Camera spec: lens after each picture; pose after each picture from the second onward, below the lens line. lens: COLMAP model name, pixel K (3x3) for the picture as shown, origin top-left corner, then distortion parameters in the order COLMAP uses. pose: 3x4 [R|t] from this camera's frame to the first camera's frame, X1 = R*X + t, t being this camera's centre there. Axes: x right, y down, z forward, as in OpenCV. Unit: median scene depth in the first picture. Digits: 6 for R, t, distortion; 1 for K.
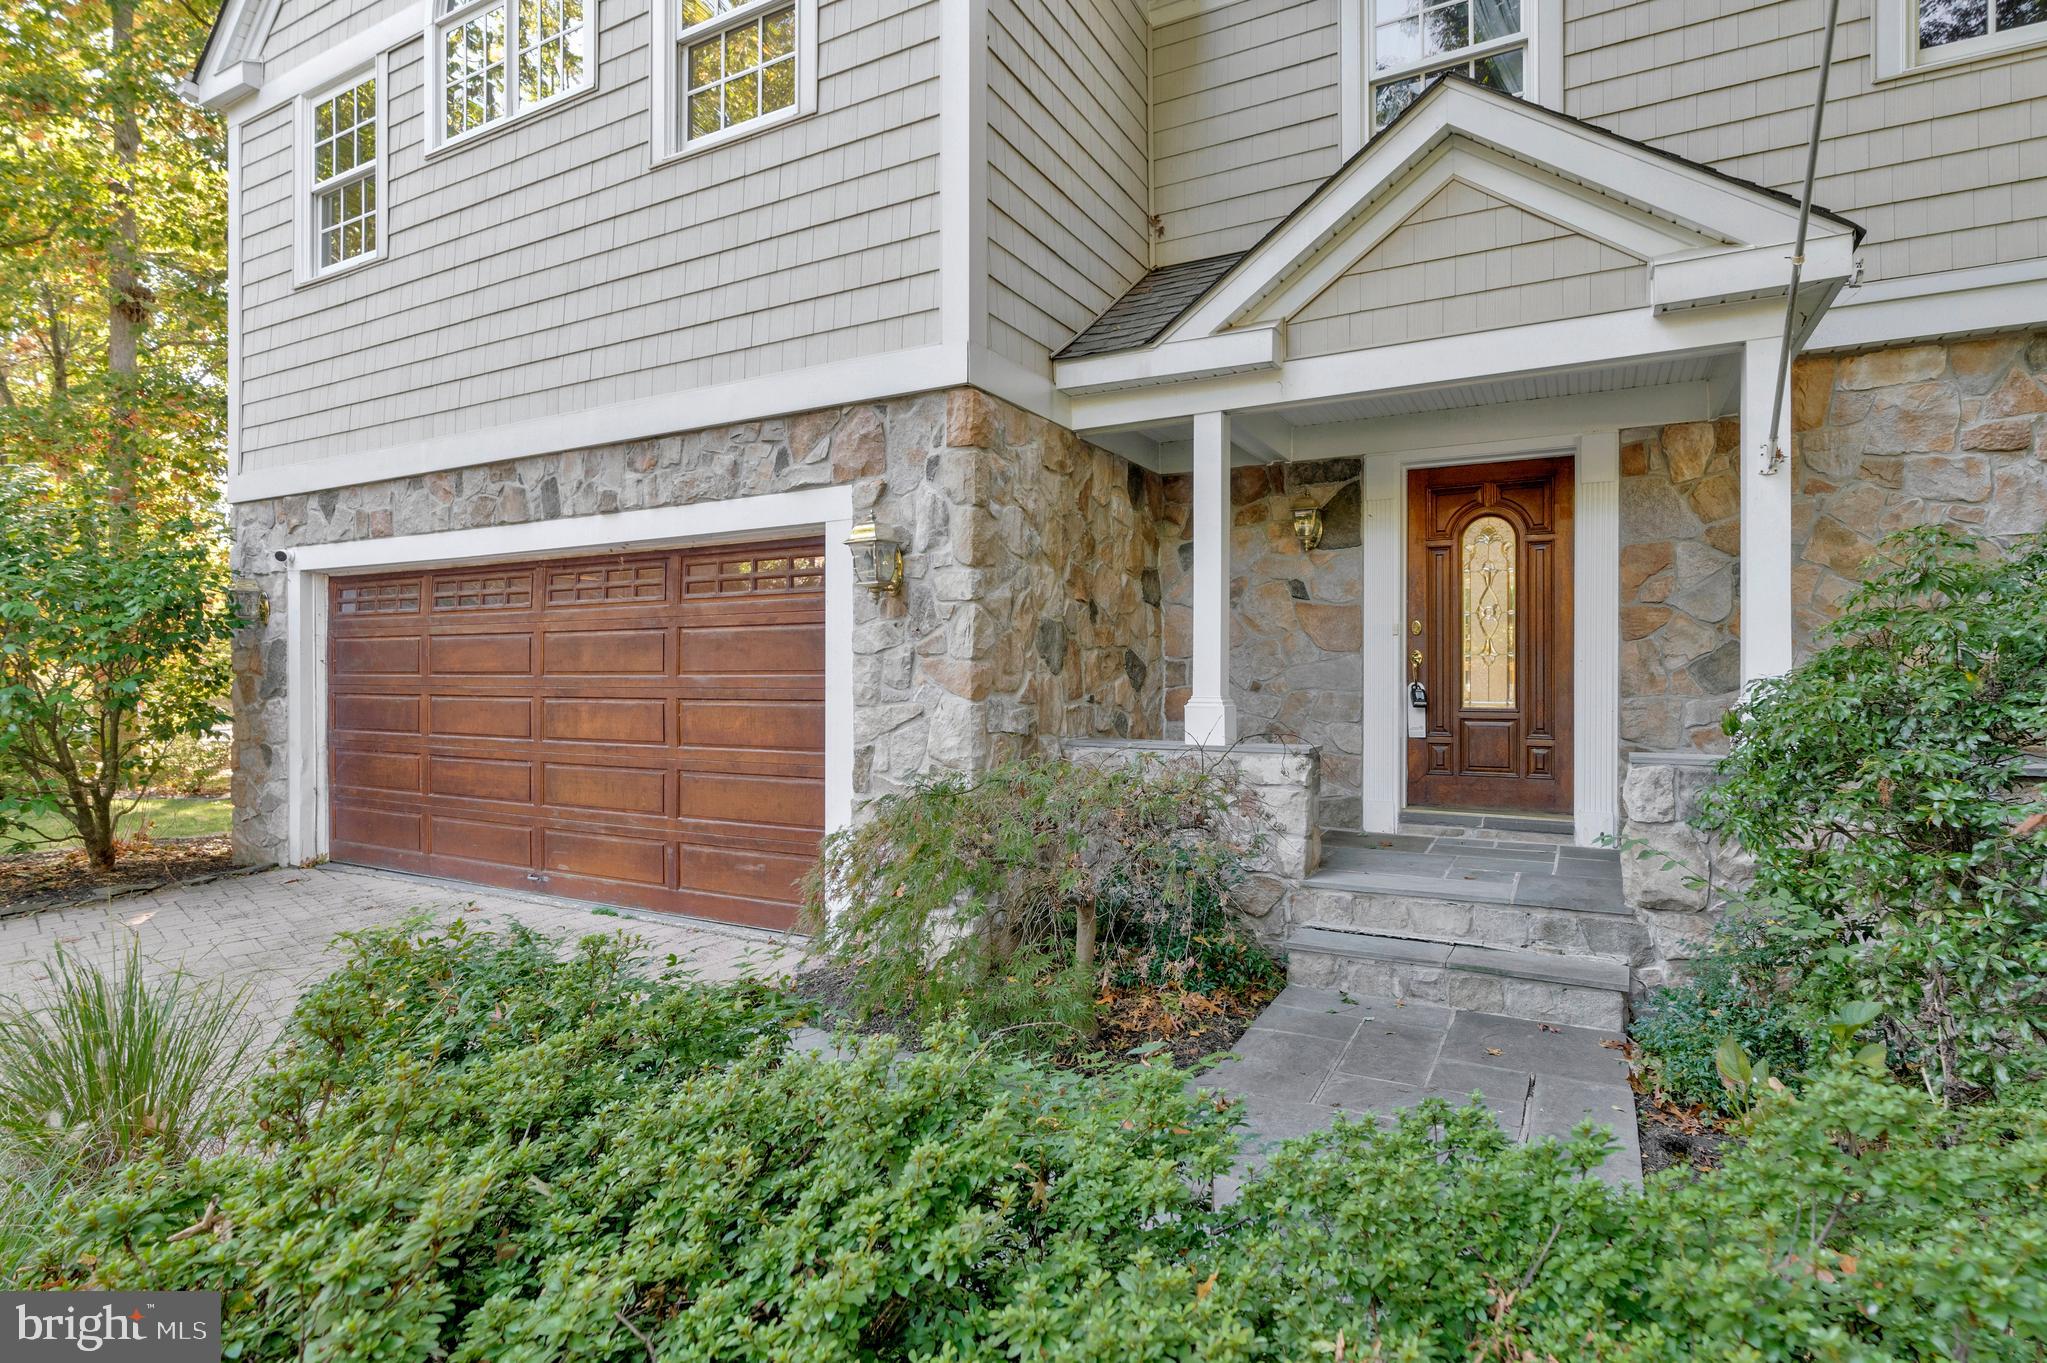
lens RADIAL K [[1033.7, 0, 1023.3], [0, 1033.7, 673.7], [0, 0, 1]] dist [-0.001700, 0.000408]
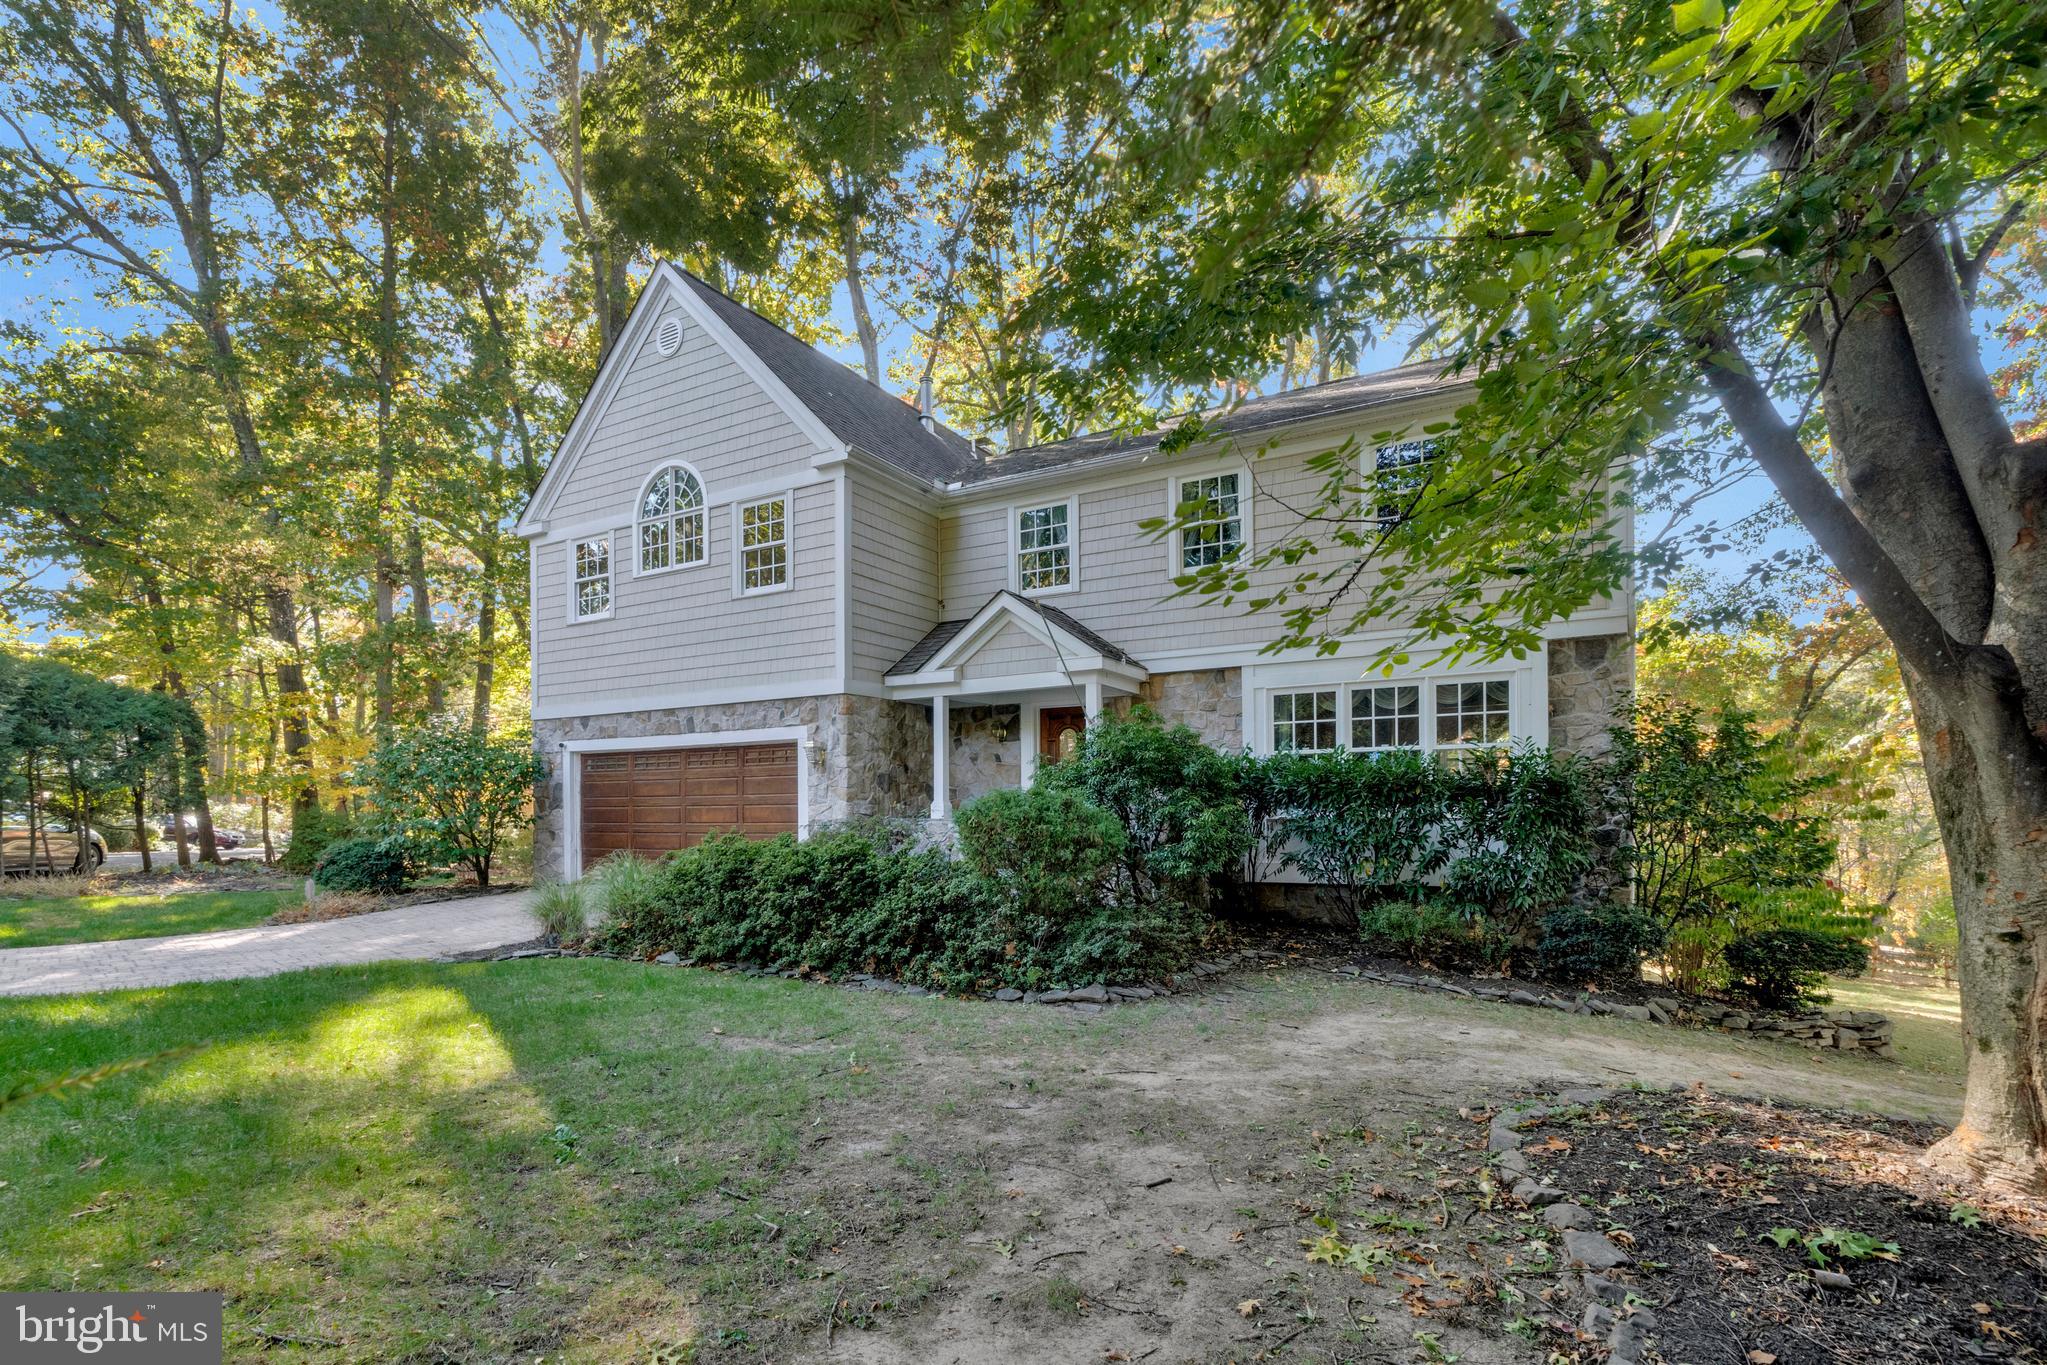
lens RADIAL K [[941.4, 0, 1022.8], [0, 941.4, 808.6], [0, 0, 1]] dist [0.000464, -0.000025]
pose [[0.999952, -0.009631, -0.001805, 0.386395], [0.009636, 0.999951, 0.002471, 0.037415], [0.001781, -0.002489, 0.999995, -1.419716]]
